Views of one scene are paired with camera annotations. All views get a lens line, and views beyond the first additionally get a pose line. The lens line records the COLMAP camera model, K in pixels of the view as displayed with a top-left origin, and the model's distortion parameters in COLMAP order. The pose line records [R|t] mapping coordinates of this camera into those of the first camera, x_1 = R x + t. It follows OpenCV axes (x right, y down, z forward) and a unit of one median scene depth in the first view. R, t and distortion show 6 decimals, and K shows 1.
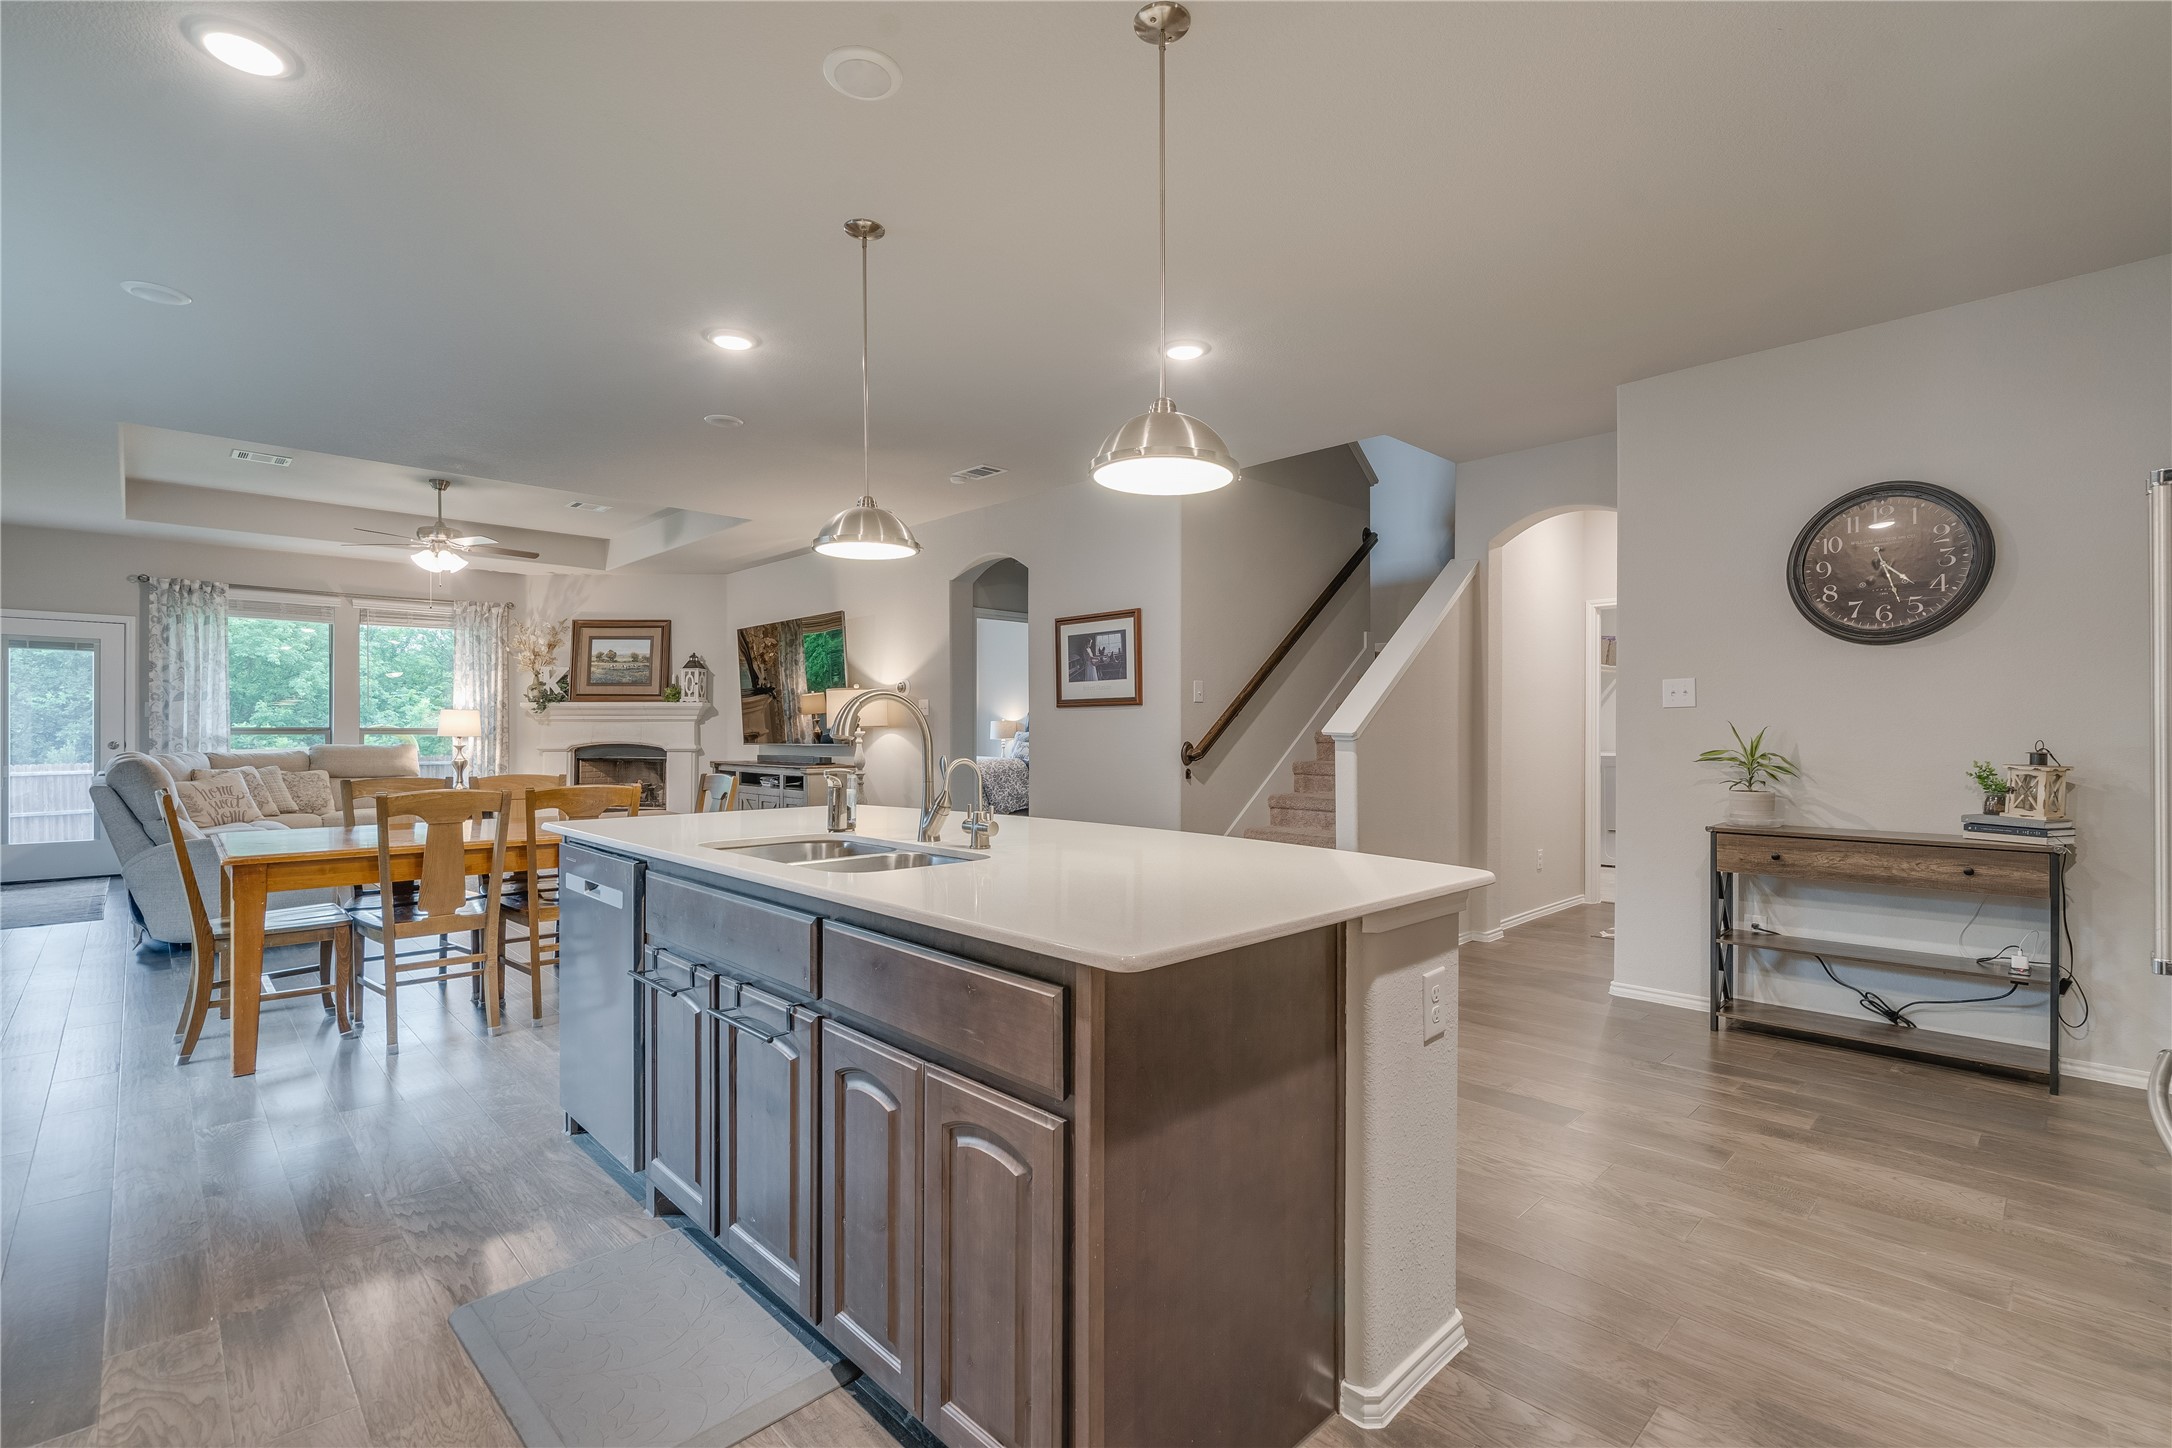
lens RADIAL K [[973.4, 0, 1084.9], [0, 973.4, 731.7], [0, 0, 1]] dist [-0.001162, 0.000058]
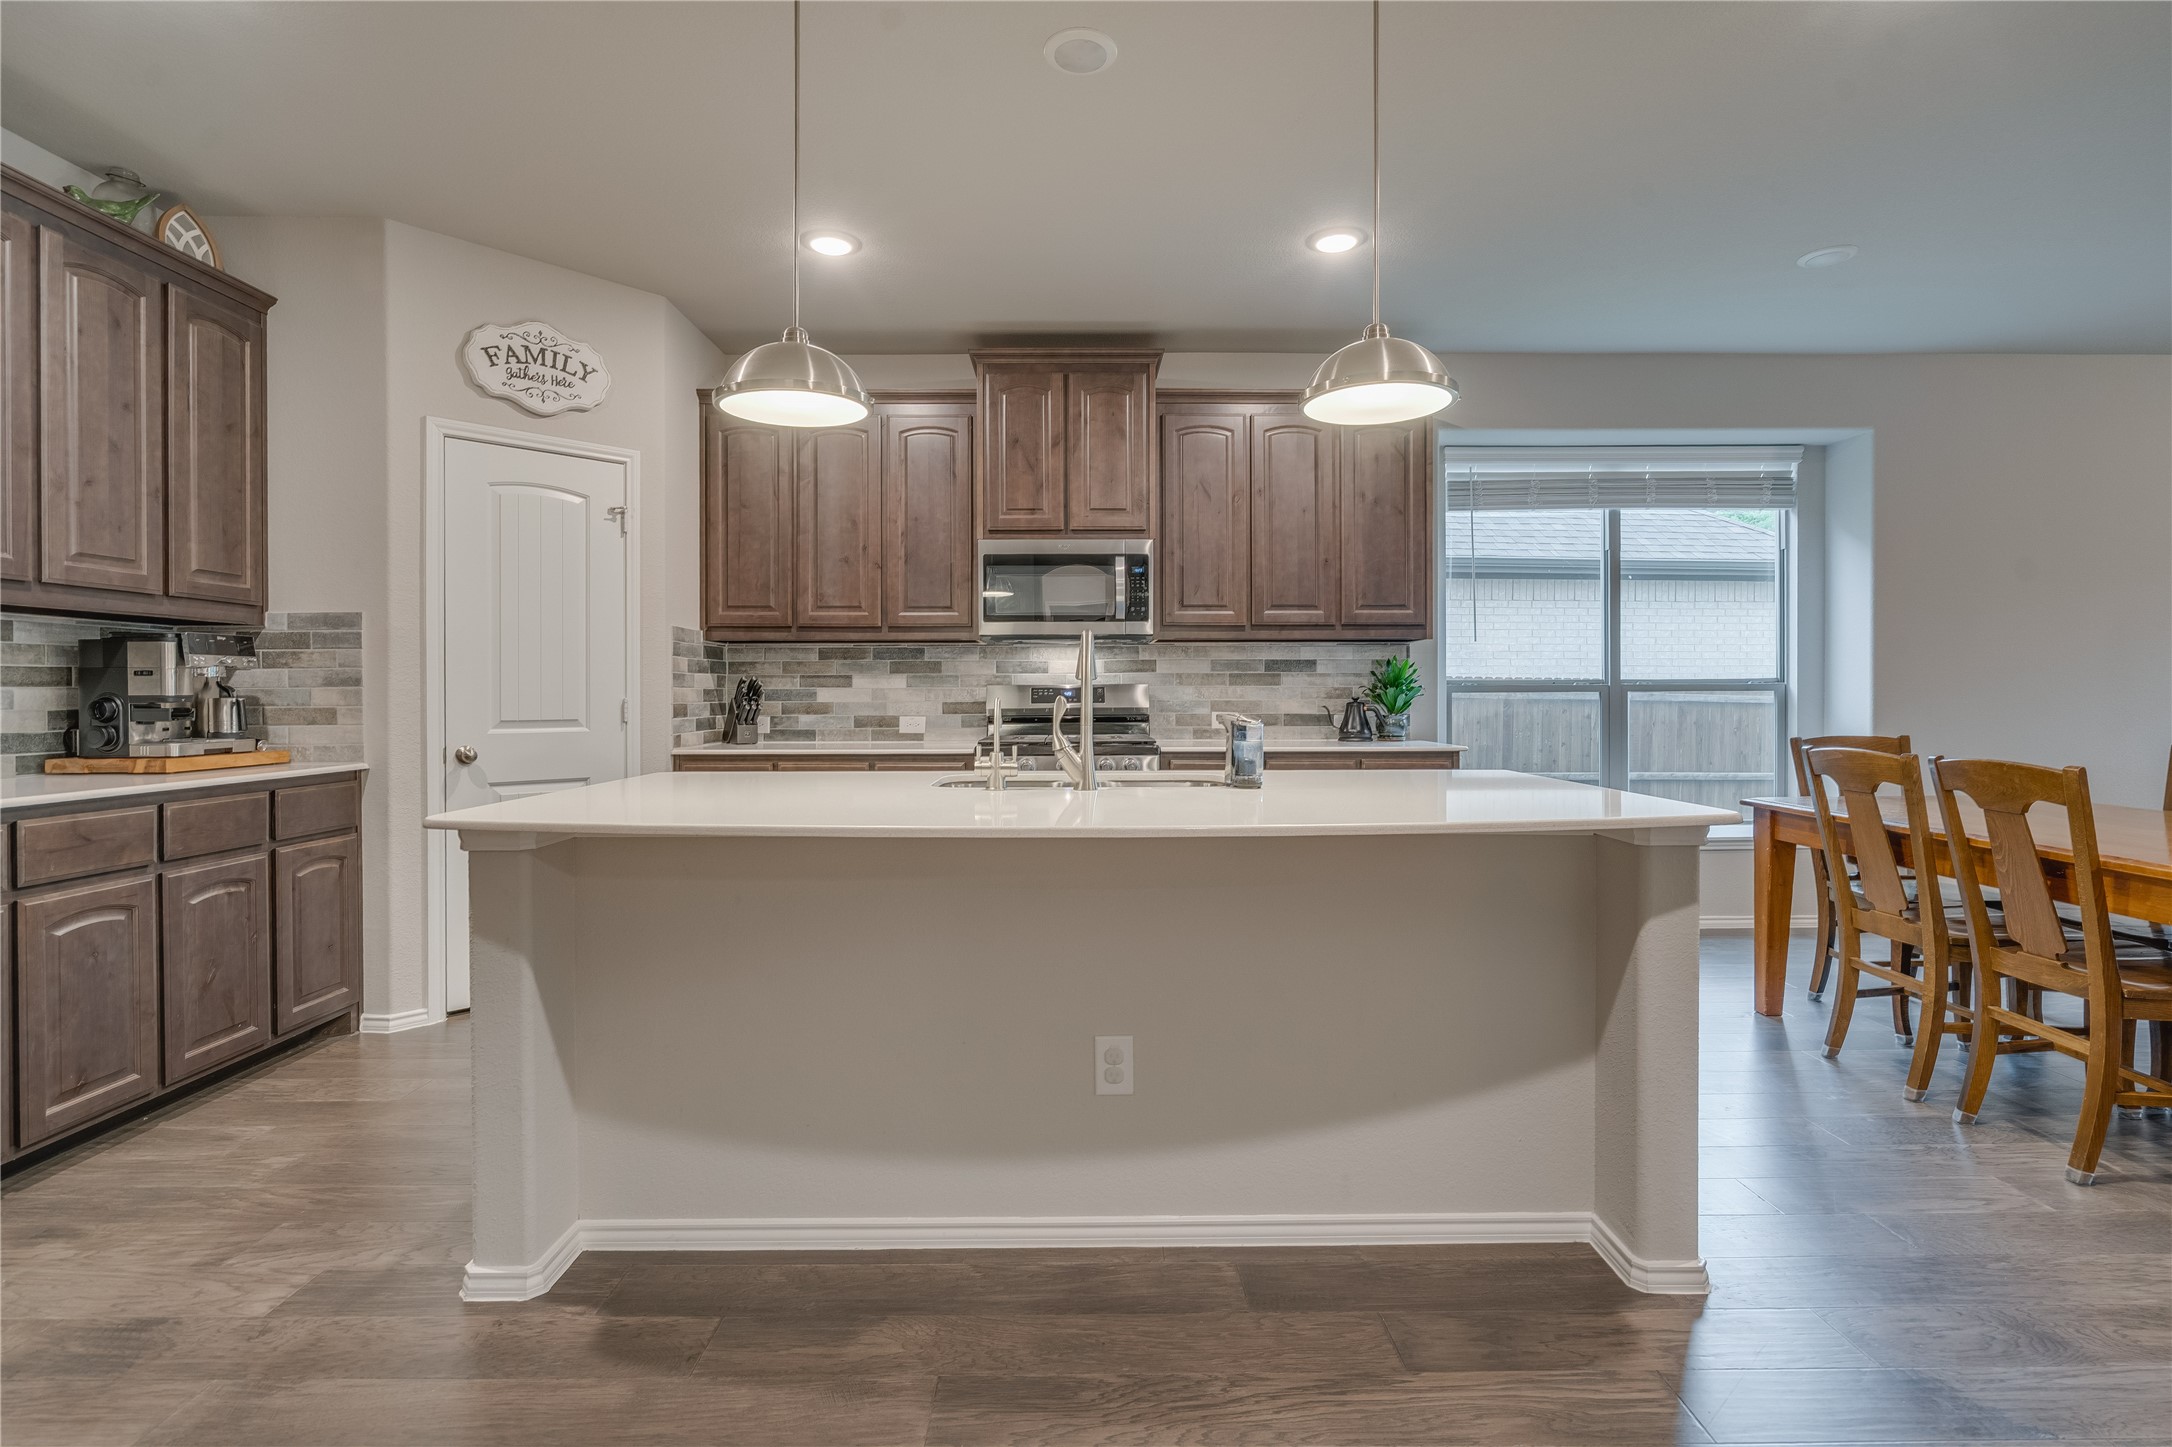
lens RADIAL K [[1012.4, 0, 1091.3], [0, 1012.4, 690.1], [0, 0, 1]] dist [-0.002565, 0.000494]
pose [[-0.687913, 0.000770, -0.725793, 0.145558], [0.001313, 0.999999, -0.000184, 0.005005], [0.725792, -0.001080, -0.687914, 0.453401]]
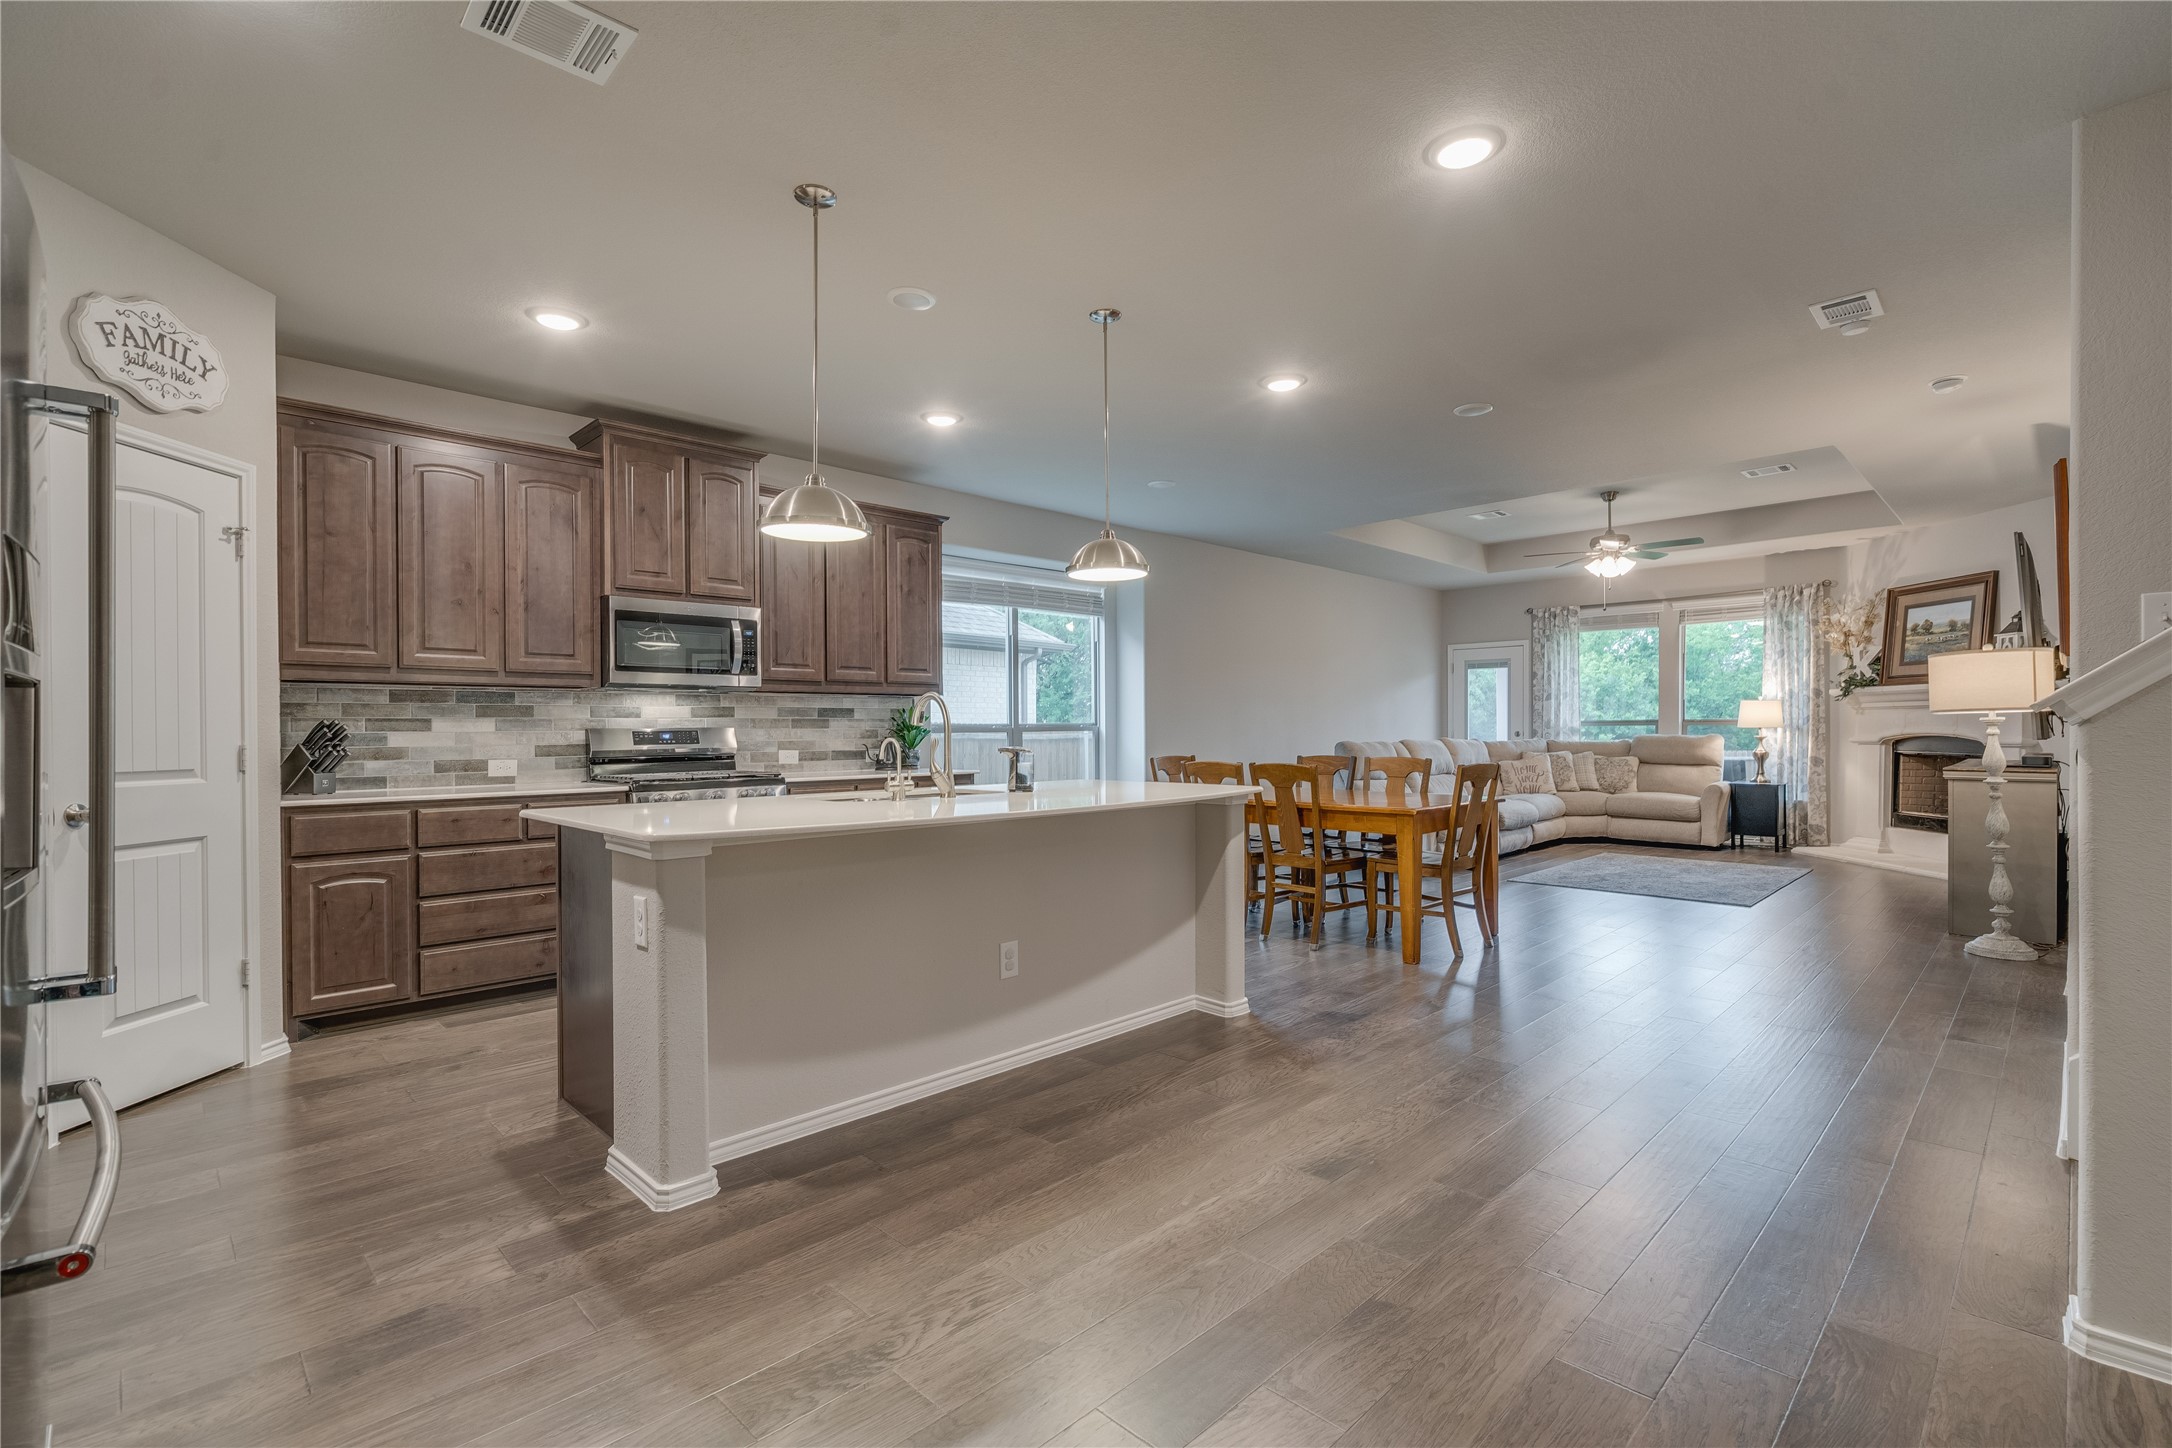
lens RADIAL K [[973.4, 0, 1084.9], [0, 973.4, 731.7], [0, 0, 1]] dist [-0.001162, 0.000058]
pose [[0.008122, 0.002122, -0.999965, 0.342592], [0.004876, 0.999986, 0.002162, 0.004098], [0.999955, -0.004893, 0.008112, 0.323100]]
